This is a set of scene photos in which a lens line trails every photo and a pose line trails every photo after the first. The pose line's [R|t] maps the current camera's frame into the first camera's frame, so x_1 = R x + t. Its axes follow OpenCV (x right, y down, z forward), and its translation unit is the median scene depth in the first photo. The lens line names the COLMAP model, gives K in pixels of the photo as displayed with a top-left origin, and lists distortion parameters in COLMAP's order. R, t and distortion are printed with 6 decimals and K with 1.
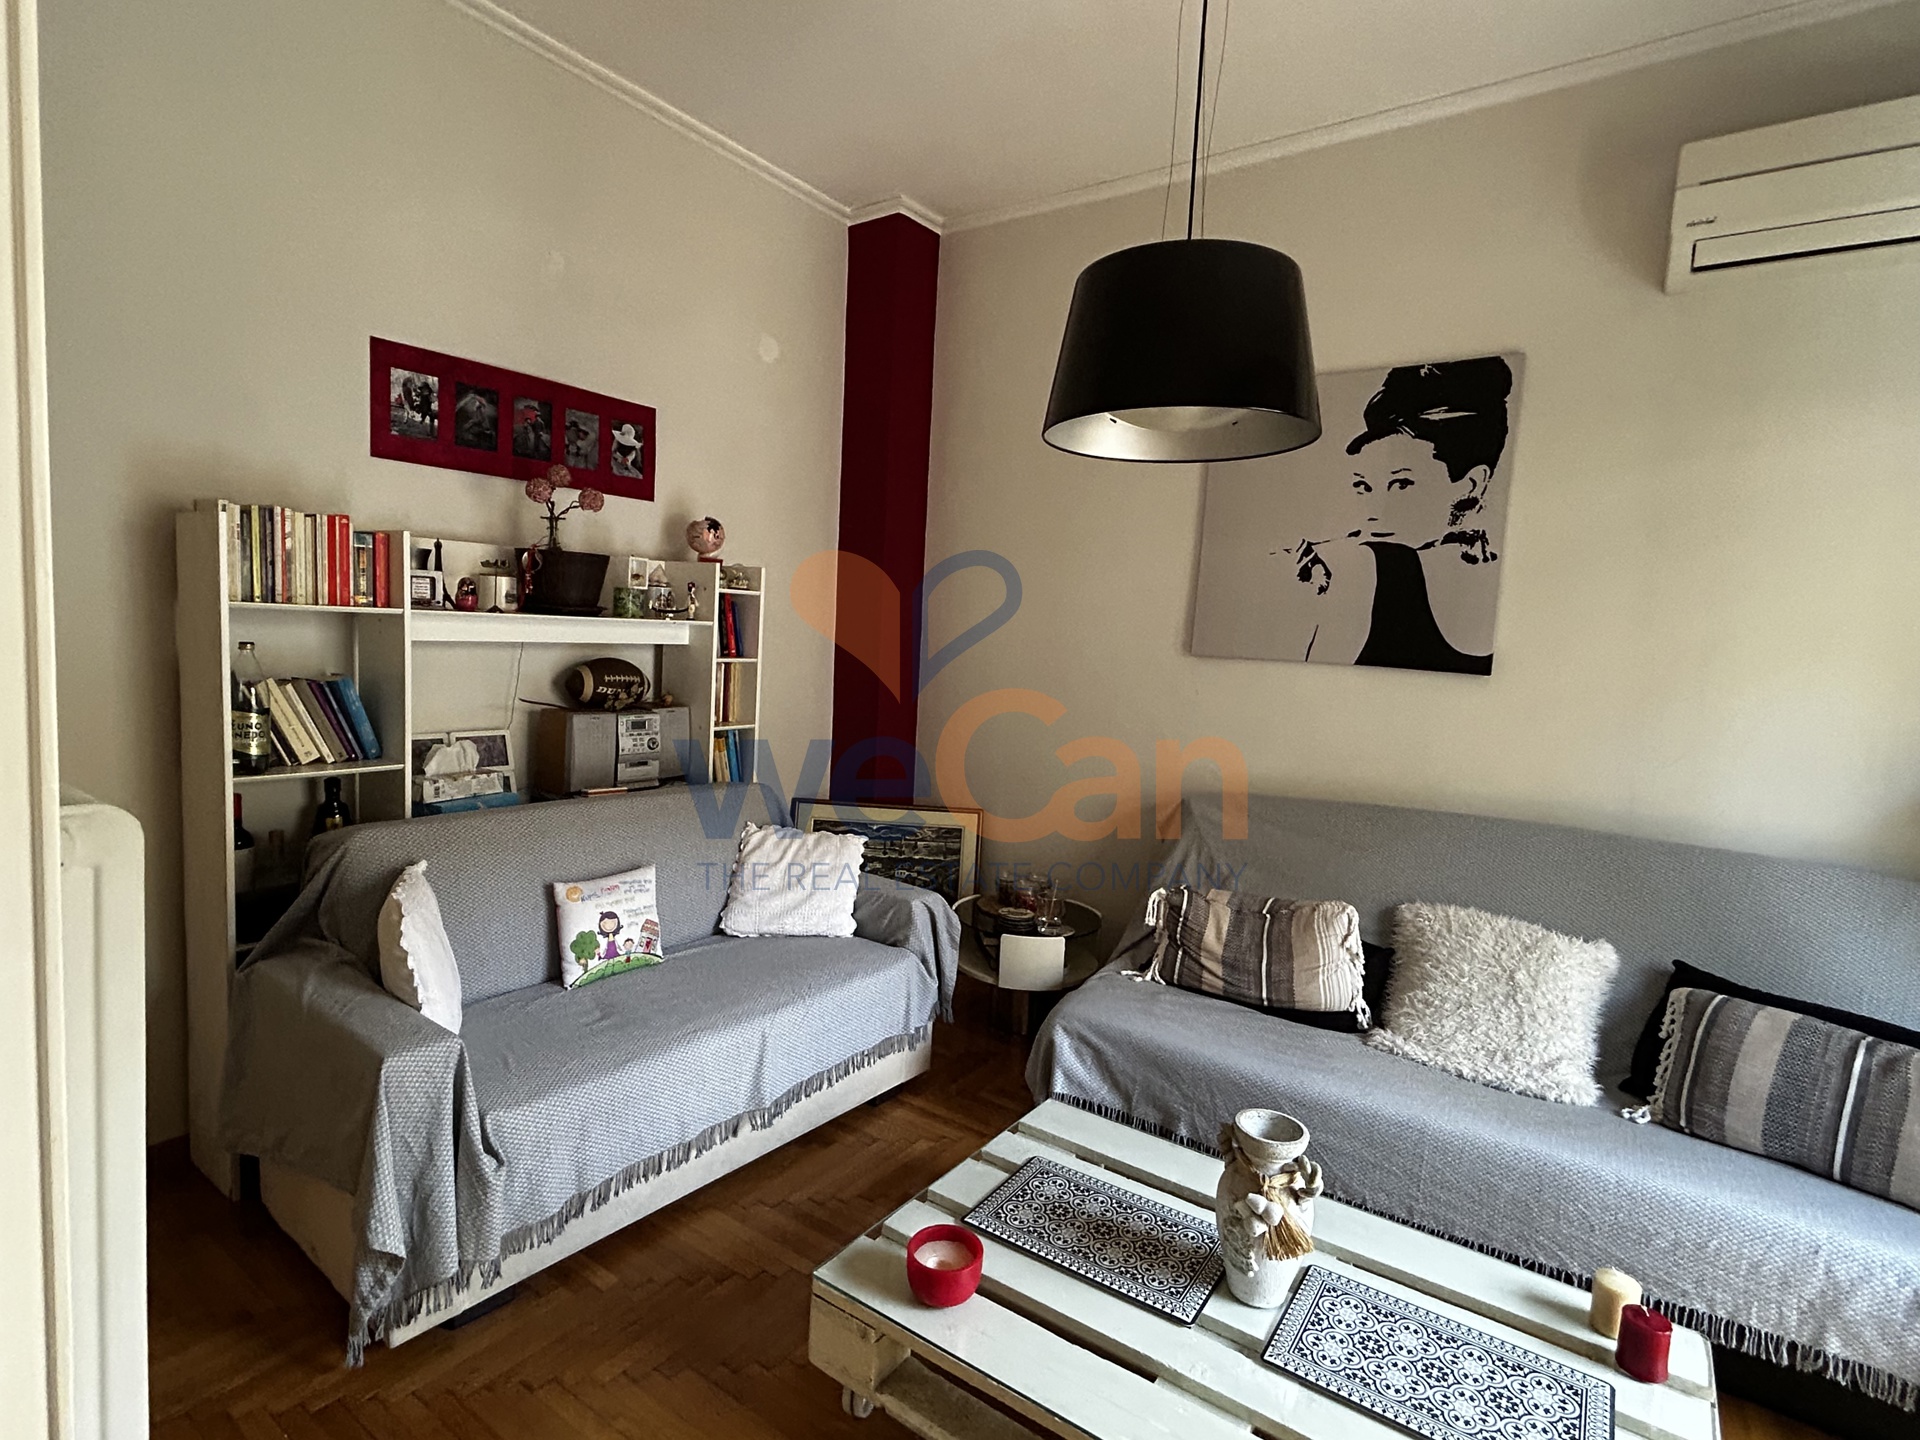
lens RADIAL K [[965.8, 0, 956.0], [0, 965.8, 713.9], [0, 0, 1]] dist [-0.003725, 0.002245]
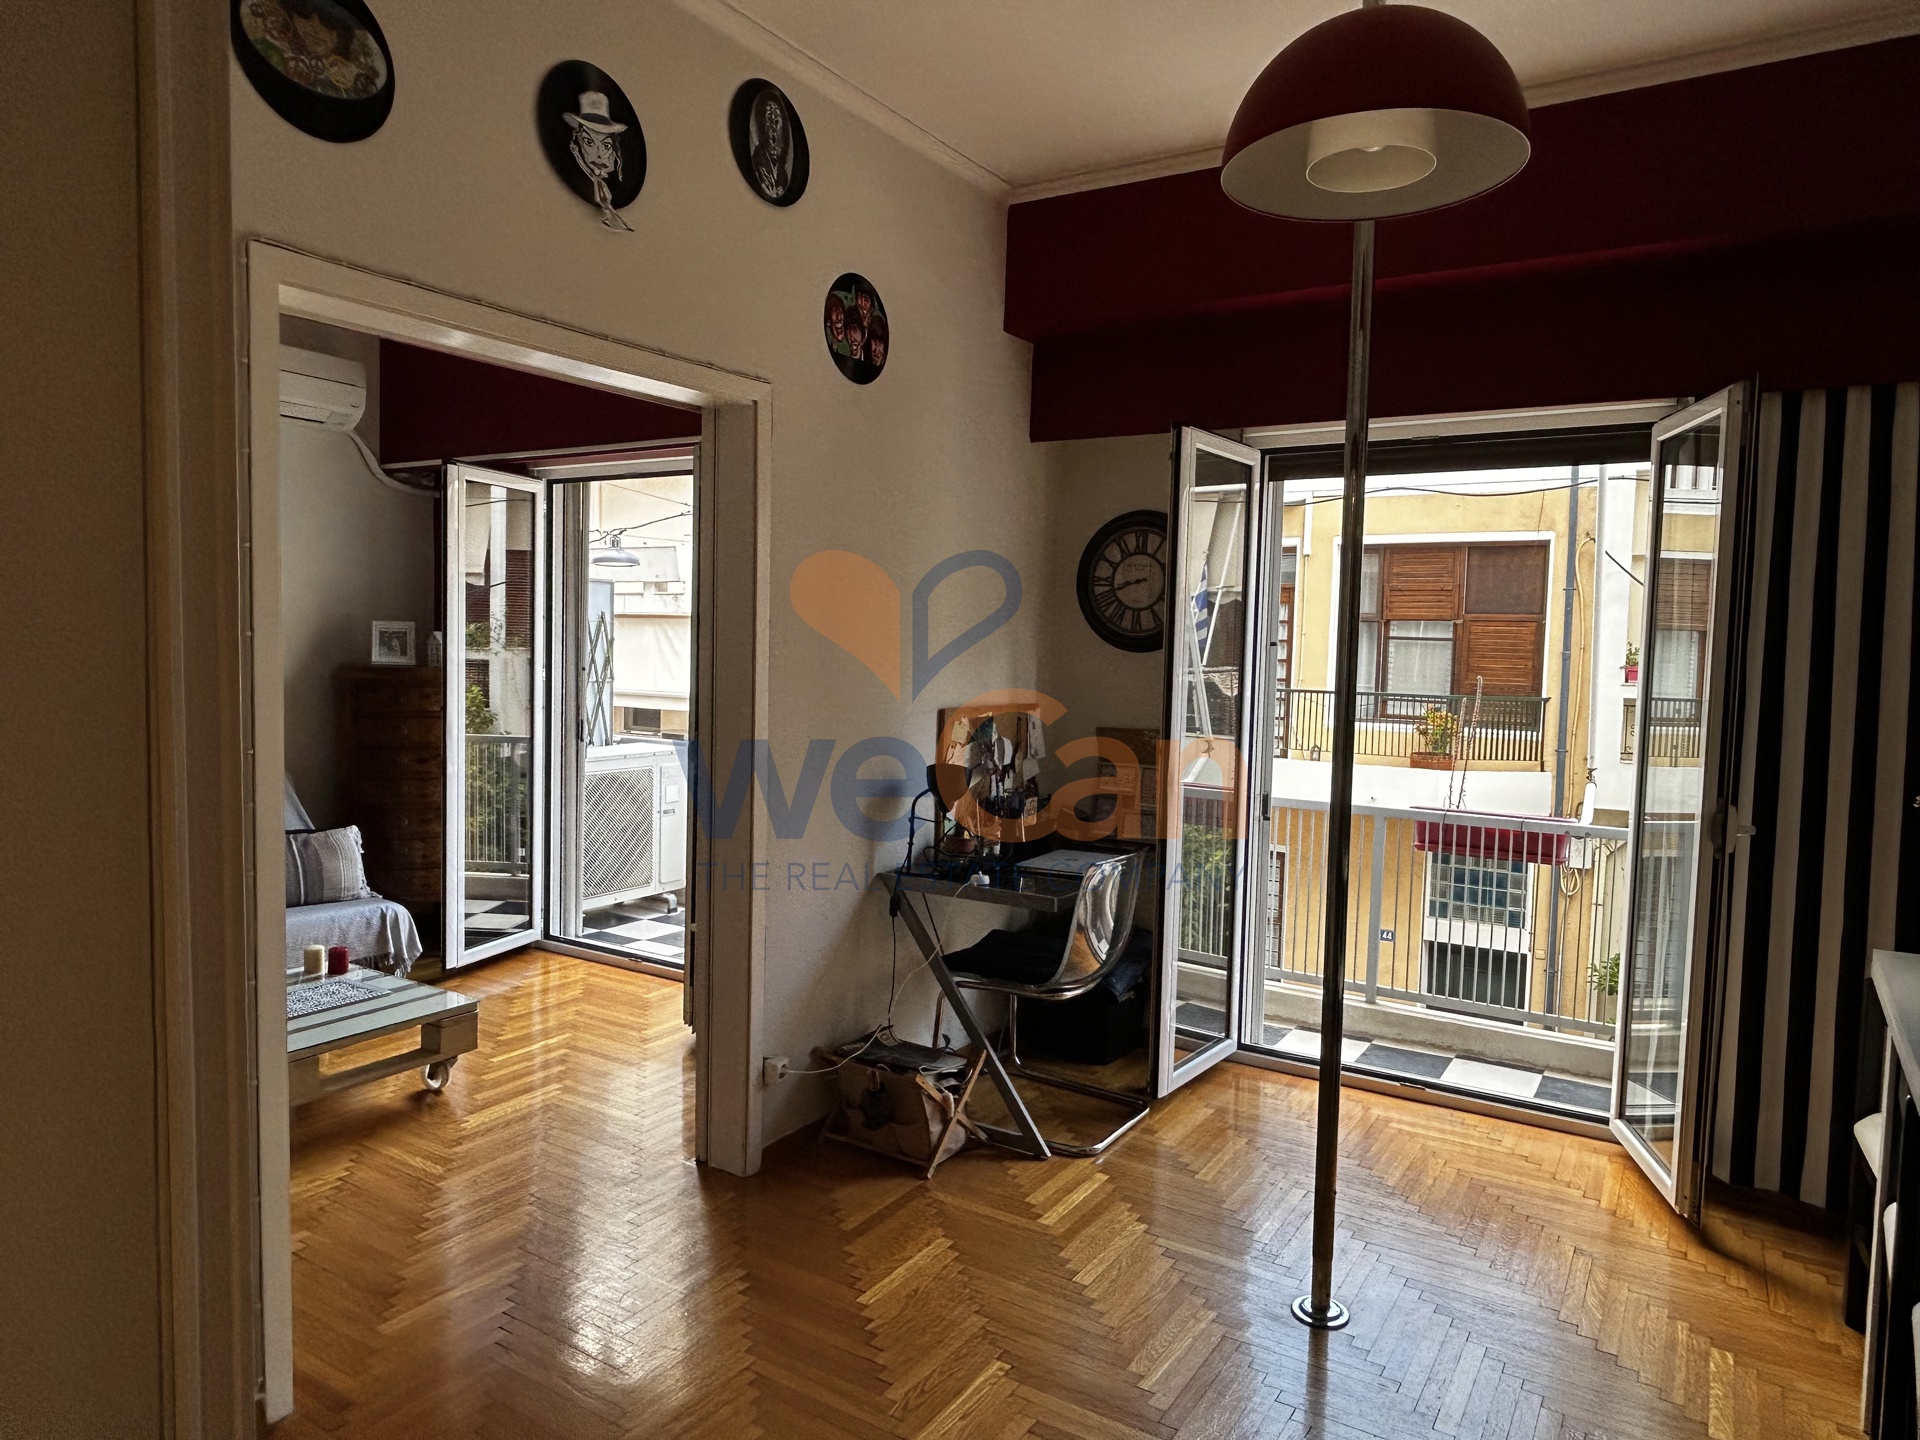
lens RADIAL K [[1263.6, 0, 940.7], [0, 1263.6, 714.9], [0, 0, 1]] dist [0.013661, -0.017165]
pose [[-0.047991, -0.108989, 0.992884, -1.189073], [0.053503, 0.992322, 0.111513, -0.087094], [-0.997414, 0.058474, -0.041791, -0.157763]]
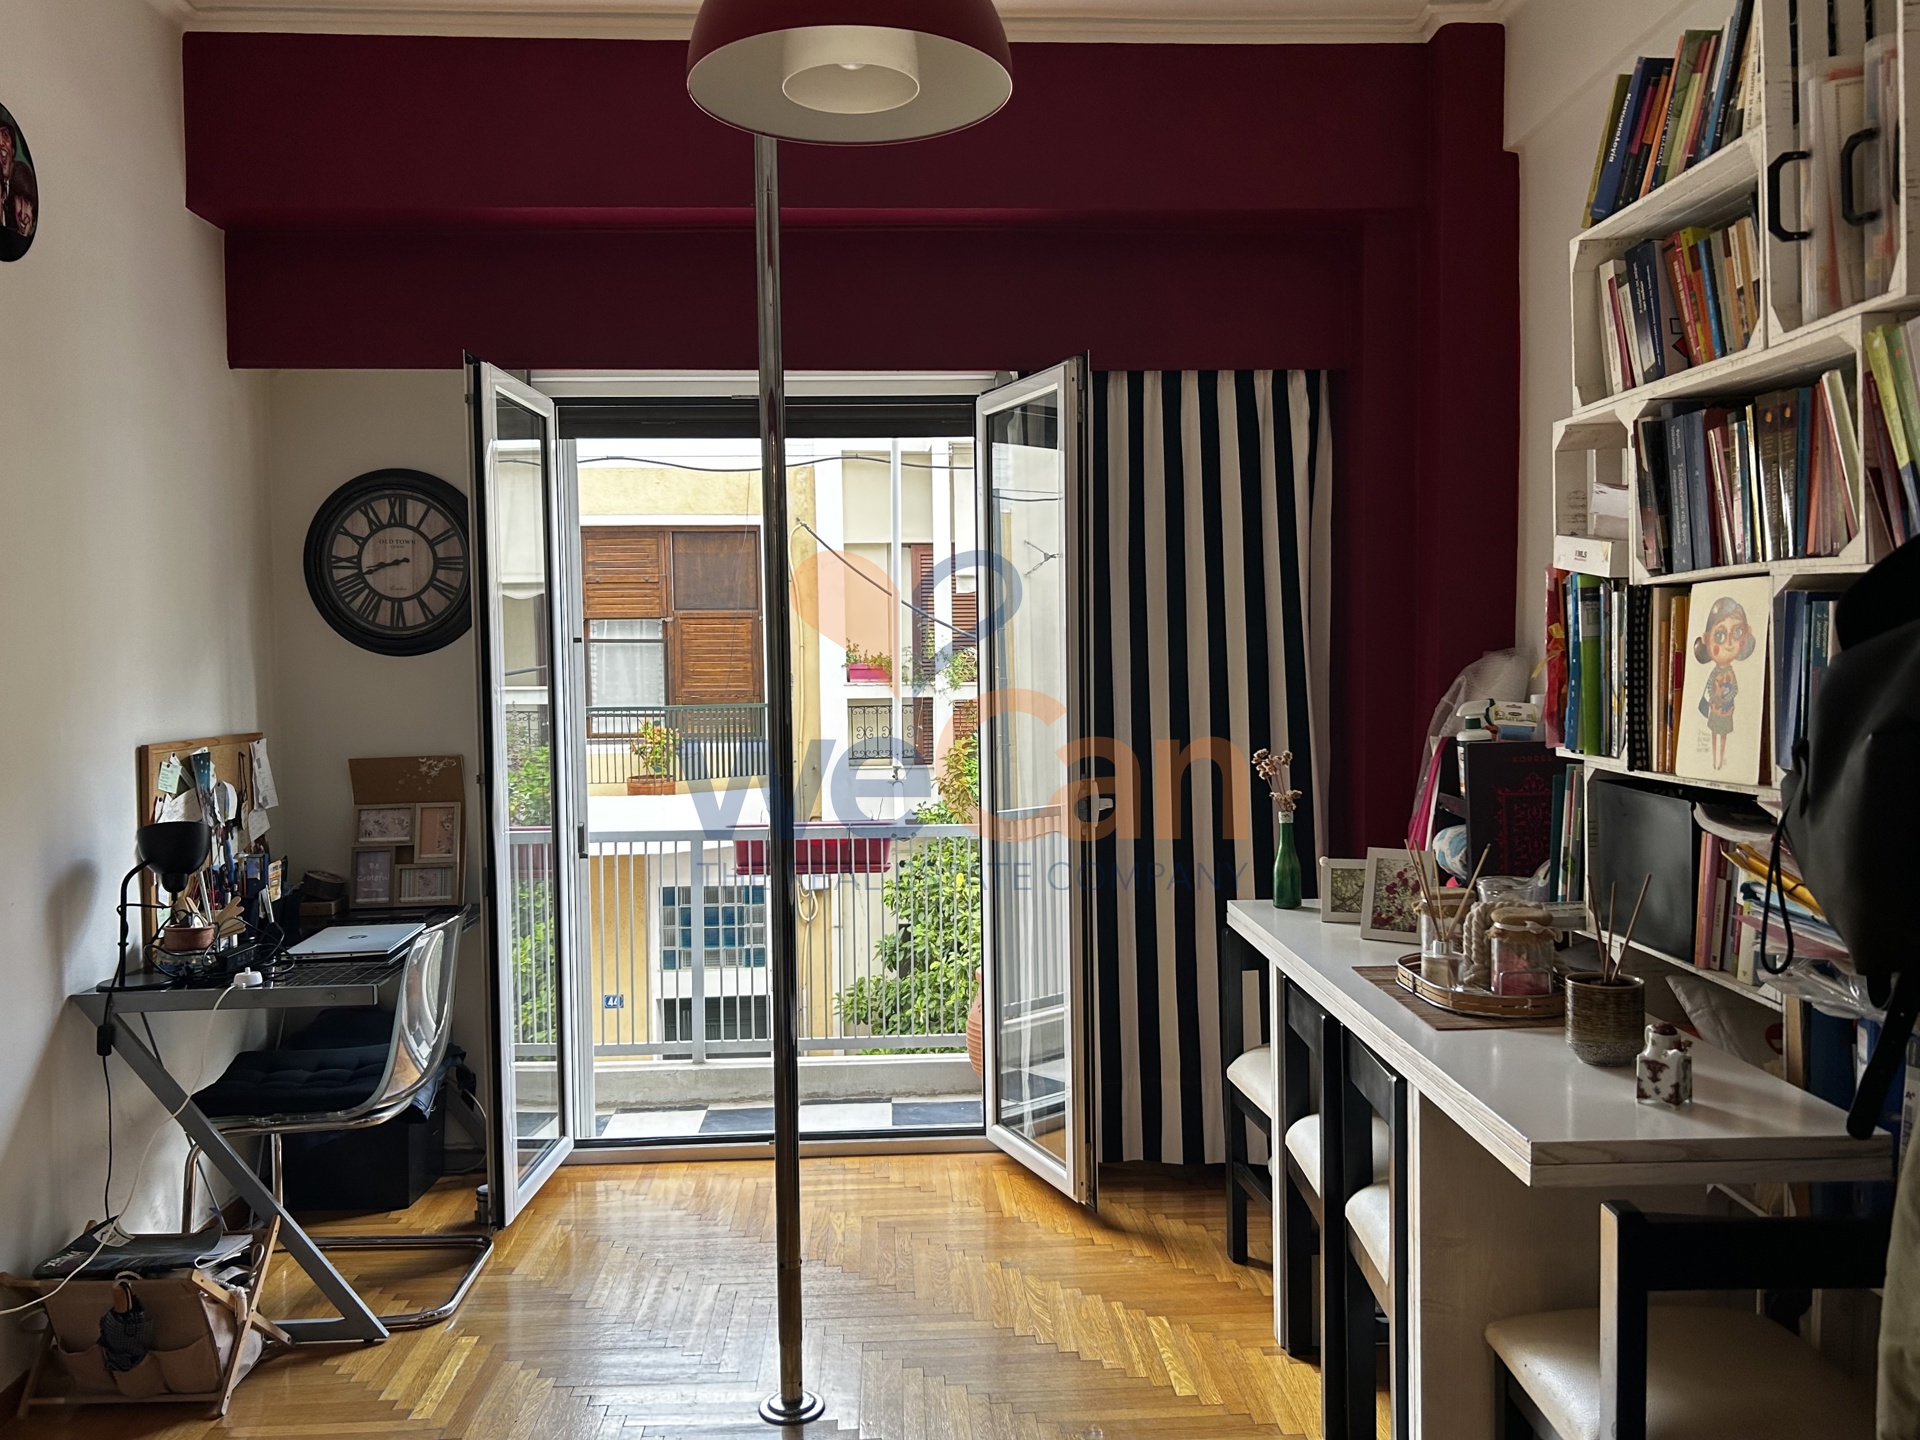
lens RADIAL K [[1564.7, 0, 967.5], [0, 1564.7, 726.7], [0, 0, 1]] dist [0.048010, -0.046833]
pose [[-0.620744, -0.074539, 0.780462, -1.124744], [0.046315, 0.990245, 0.131412, -0.080795], [-0.782644, 0.117720, -0.611236, 0.043934]]
